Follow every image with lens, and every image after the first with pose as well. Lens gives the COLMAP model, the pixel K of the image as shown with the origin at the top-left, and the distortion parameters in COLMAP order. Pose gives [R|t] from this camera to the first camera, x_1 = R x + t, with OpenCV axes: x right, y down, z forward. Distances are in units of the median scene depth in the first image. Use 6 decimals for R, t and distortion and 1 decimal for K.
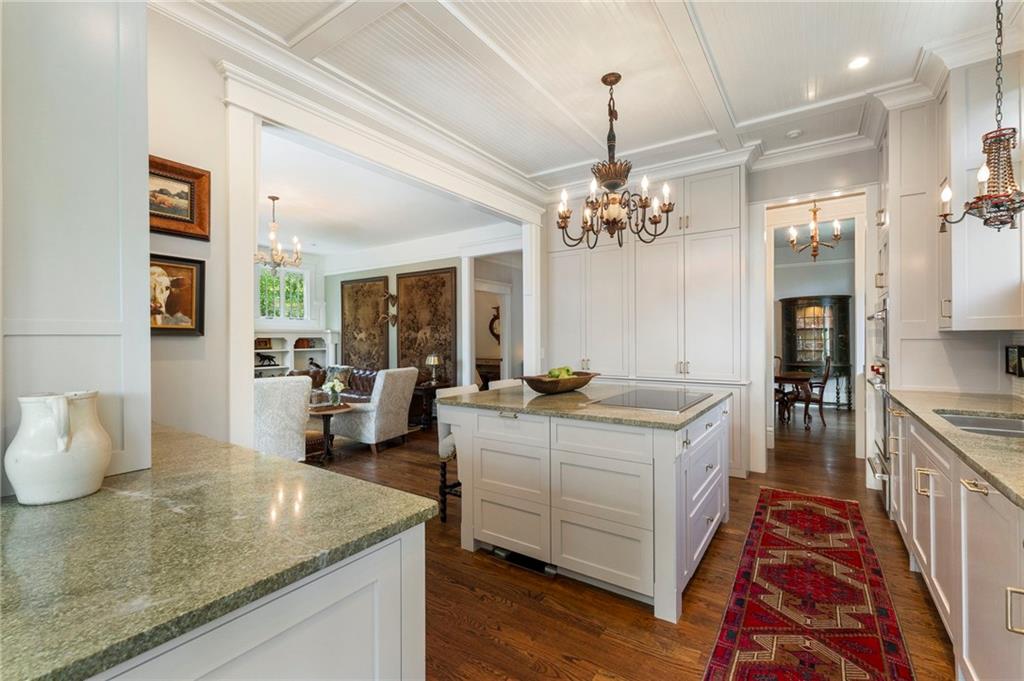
lens RADIAL K [[440.6, 0, 513.0], [0, 440.6, 338.1], [0, 0, 1]] dist [-0.000084, -0.000036]
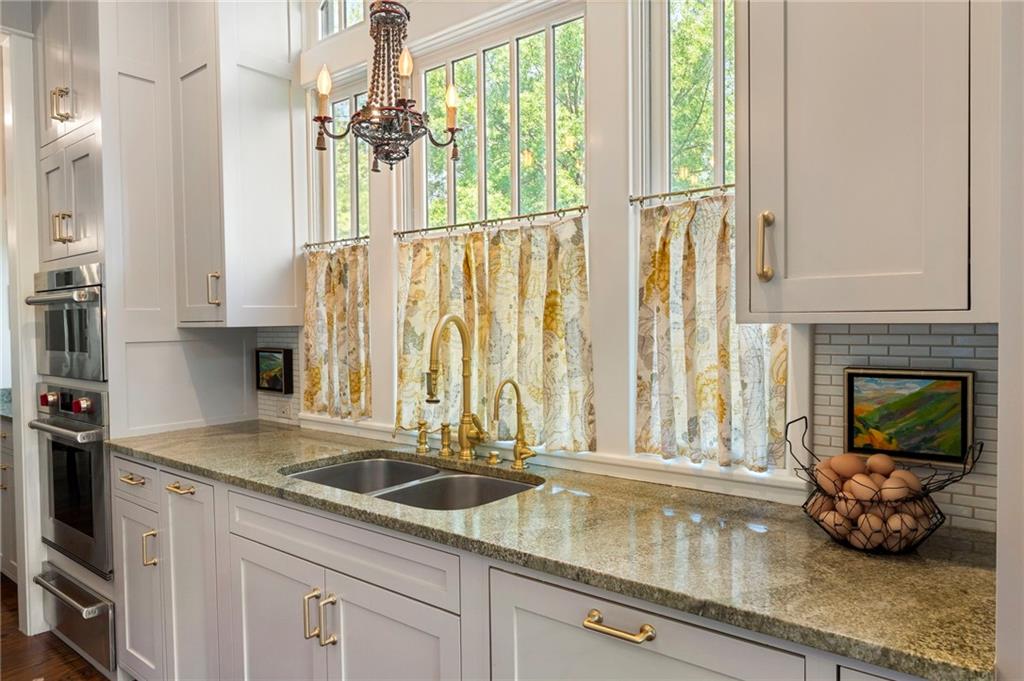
lens RADIAL K [[676.3, 0, 512.3], [0, 676.3, 345.2], [0, 0, 1]] dist [0.001288, 0.000413]
pose [[0.088823, -0.028804, 0.995631, 0.100606], [0.010793, 0.999551, 0.027955, -0.012272], [-0.995989, 0.008263, 0.089094, 0.455637]]
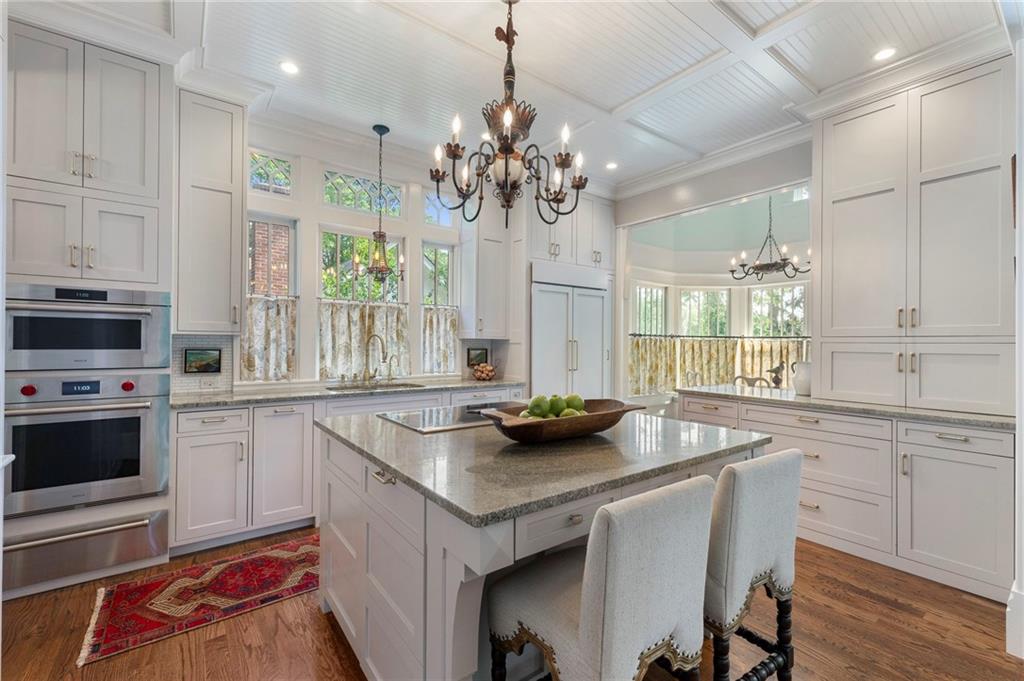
lens RADIAL K [[440.6, 0, 514.8], [0, 440.6, 340.3], [0, 0, 1]] dist [-0.000084, -0.000036]
pose [[-0.949984, -0.003077, 0.312284, -0.017691], [-0.004404, 0.999984, -0.003544, -0.003428], [-0.312268, -0.004742, -0.949982, 1.607070]]
